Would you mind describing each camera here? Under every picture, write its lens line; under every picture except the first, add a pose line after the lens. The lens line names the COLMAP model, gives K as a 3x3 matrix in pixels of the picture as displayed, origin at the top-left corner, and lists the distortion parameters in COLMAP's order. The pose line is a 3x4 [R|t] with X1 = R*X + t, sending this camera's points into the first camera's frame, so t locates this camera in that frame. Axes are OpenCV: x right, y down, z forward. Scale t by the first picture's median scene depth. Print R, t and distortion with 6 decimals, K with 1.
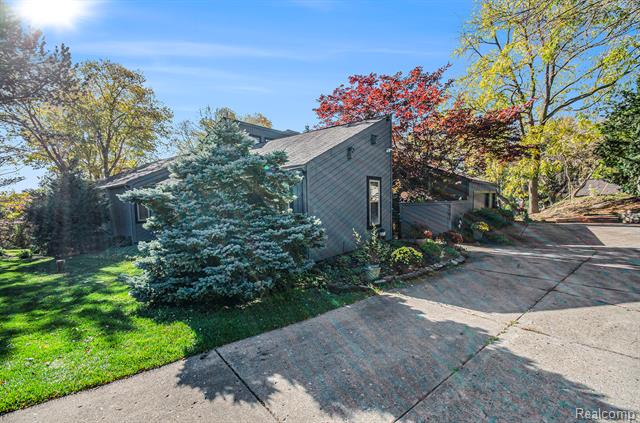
lens RADIAL K [[259.9, 0, 298.7], [0, 259.9, 209.2], [0, 0, 1]] dist [-0.002249, -0.000189]
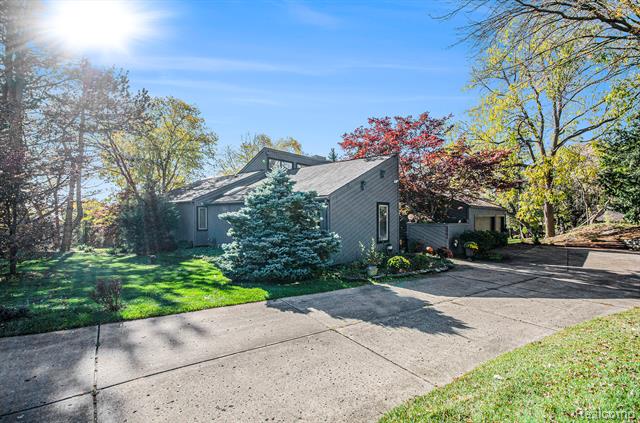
lens RADIAL K [[251.5, 0, 302.6], [0, 251.5, 204.5], [0, 0, 1]] dist [0.000264, -0.000053]
pose [[0.996021, 0.032521, -0.082975, -0.003745], [-0.038358, 0.996827, -0.069741, -0.014089], [0.080444, 0.072646, 0.994108, -0.282617]]
